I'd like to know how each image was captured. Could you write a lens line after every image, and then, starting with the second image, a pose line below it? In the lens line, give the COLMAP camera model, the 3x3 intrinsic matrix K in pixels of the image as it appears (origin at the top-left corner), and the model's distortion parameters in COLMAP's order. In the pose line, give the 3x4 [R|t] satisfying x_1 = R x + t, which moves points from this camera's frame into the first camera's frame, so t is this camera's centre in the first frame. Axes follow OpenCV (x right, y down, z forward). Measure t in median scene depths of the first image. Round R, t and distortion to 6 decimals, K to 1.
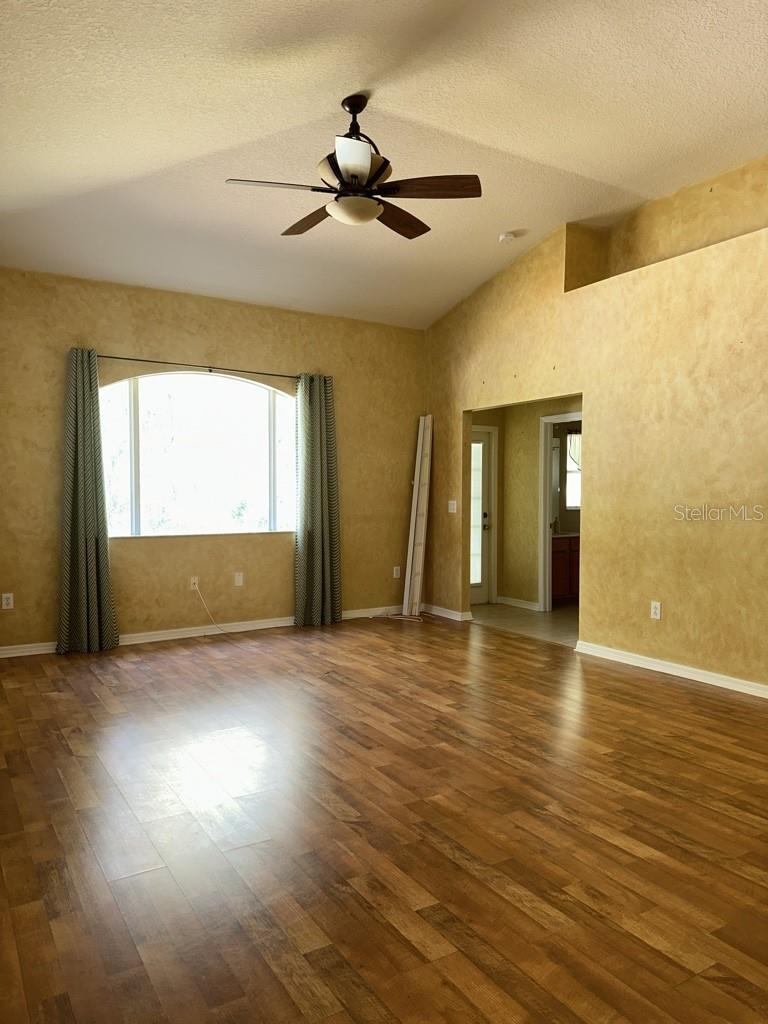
lens RADIAL K [[719.2, 0, 384.0], [0, 719.2, 512.0], [0, 0, 1]] dist [0.049642, -0.095457]
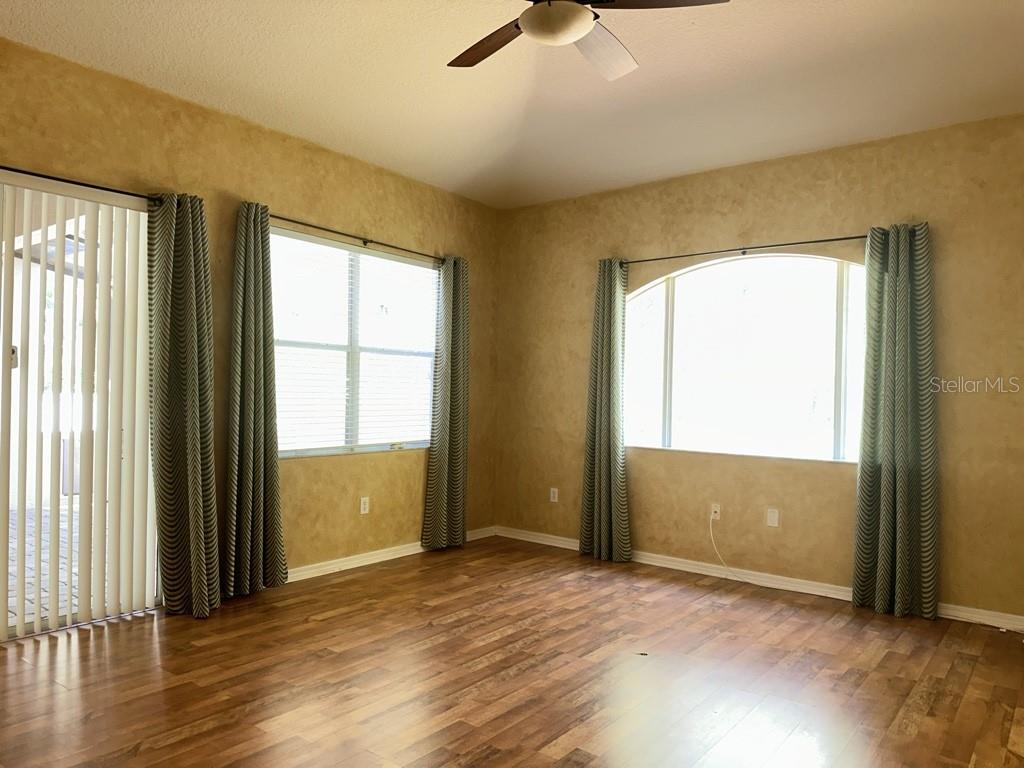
lens RADIAL K [[719.2, 0, 512.0], [0, 719.2, 384.0], [0, 0, 1]] dist [0.049642, -0.095457]
pose [[0.305355, -0.005027, -0.952225, 0.475176], [-0.044499, 0.998818, -0.019543, -0.021899], [0.951198, 0.048341, 0.304770, 0.533425]]
